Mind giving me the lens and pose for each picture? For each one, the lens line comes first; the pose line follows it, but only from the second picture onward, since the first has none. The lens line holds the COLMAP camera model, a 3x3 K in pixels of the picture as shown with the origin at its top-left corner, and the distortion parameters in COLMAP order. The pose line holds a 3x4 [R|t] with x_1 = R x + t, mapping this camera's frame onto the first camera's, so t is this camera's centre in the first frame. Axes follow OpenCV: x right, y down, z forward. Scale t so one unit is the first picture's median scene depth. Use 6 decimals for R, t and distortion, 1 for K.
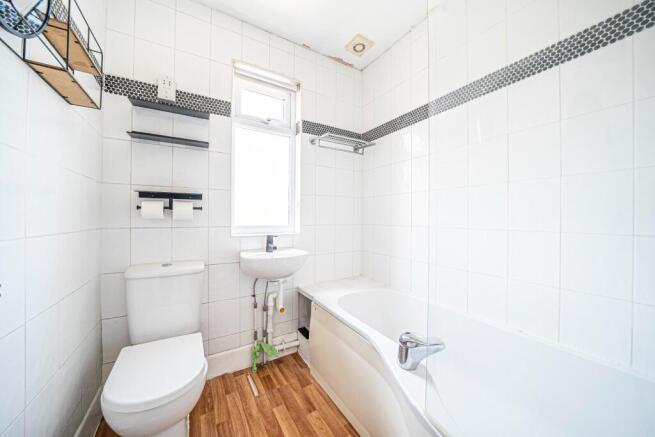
lens RADIAL K [[227.0, 0, 331.6], [0, 227.0, 218.5], [0, 0, 1]] dist [-0.014300, 0.000157]
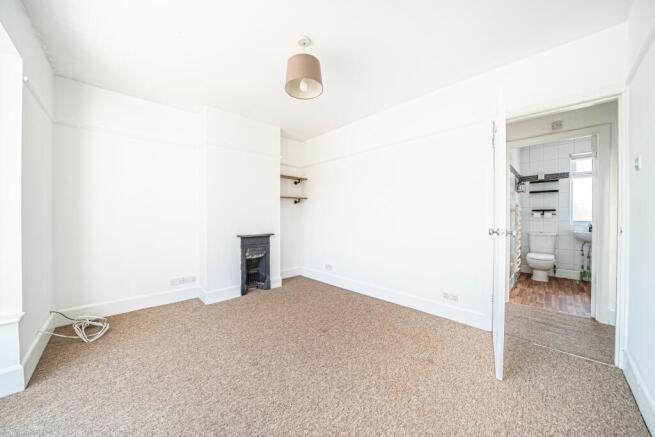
lens RADIAL K [[227.0, 0, 327.6], [0, 227.0, 217.9], [0, 0, 1]] dist [-0.014300, 0.000157]
pose [[0.210278, 0.000067, -0.977642, 1.601986], [0.002489, 0.999997, 0.000604, -0.008274], [0.977638, -0.002560, 0.210277, -2.438765]]
